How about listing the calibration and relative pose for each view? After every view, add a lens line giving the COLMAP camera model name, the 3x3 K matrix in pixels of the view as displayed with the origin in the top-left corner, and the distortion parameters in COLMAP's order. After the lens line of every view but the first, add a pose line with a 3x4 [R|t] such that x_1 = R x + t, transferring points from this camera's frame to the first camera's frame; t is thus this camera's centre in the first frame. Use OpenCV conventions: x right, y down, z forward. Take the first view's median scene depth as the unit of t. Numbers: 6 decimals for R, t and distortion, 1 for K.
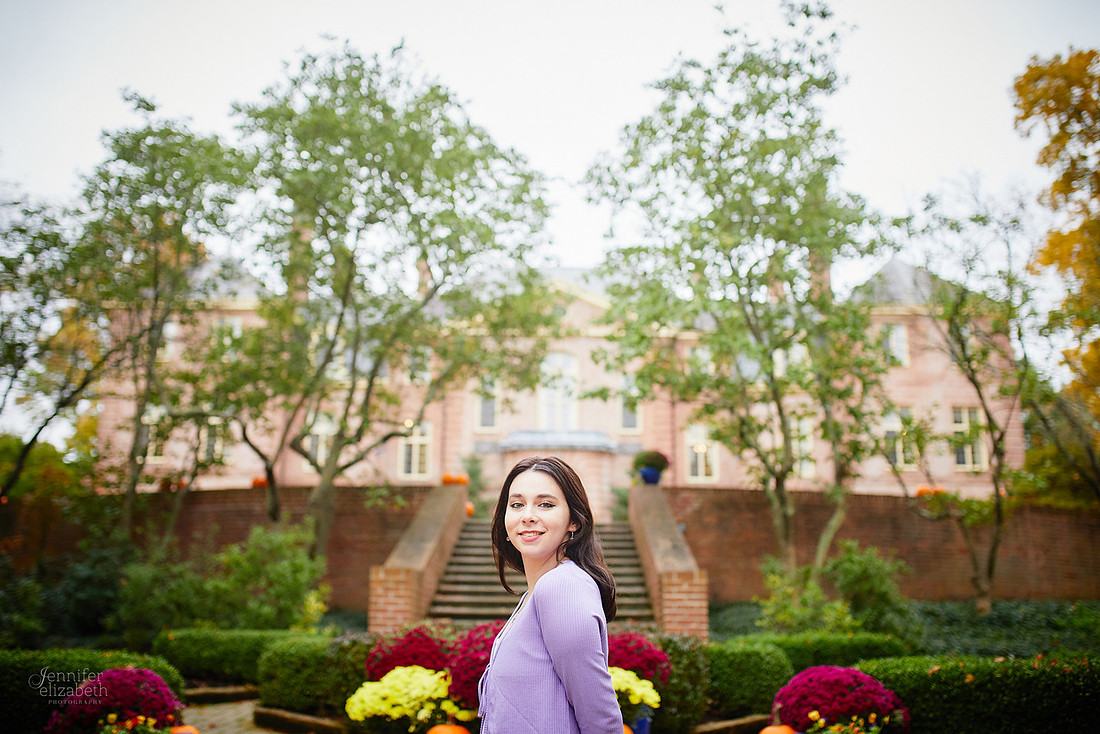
lens RADIAL K [[1147.6, 0, 550.0], [0, 1147.6, 367.0], [0, 0, 1]] dist [-0.041528, 0.021806]
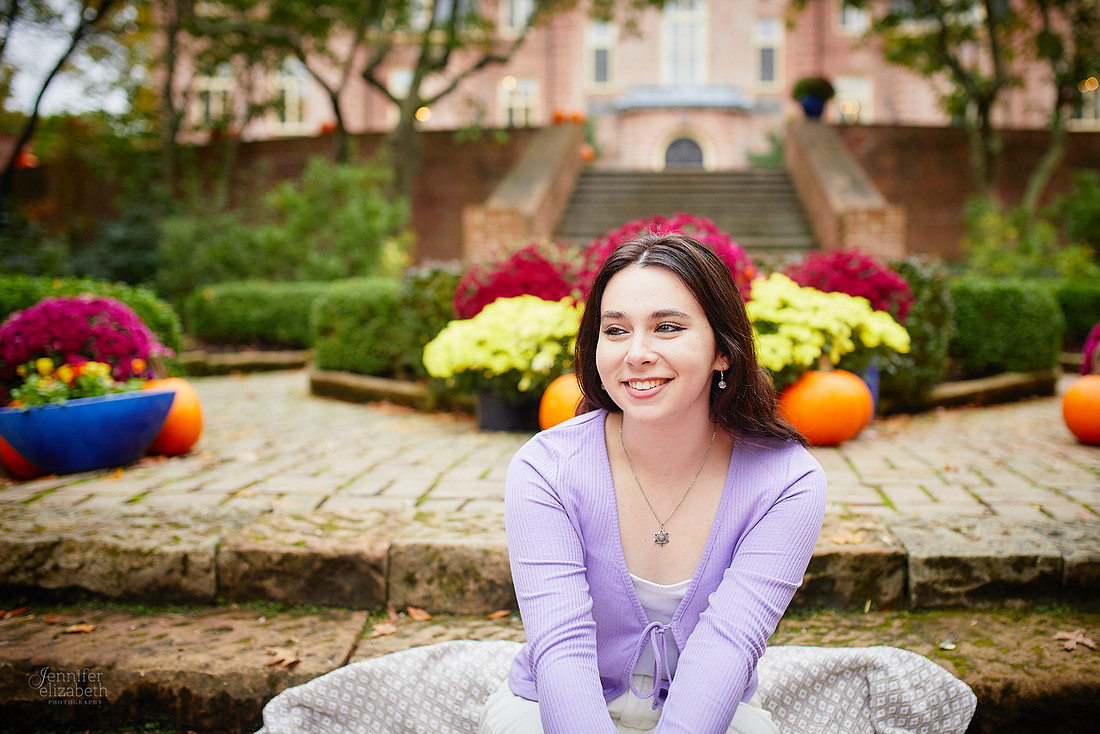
lens RADIAL K [[1147.6, 0, 550.0], [0, 1147.6, 367.0], [0, 0, 1]] dist [-0.041528, 0.021806]
pose [[0.995467, -0.012439, -0.094294, -0.028816], [0.035105, 0.969462, 0.242714, 0.094912], [0.088396, -0.244924, 0.965504, 0.239687]]
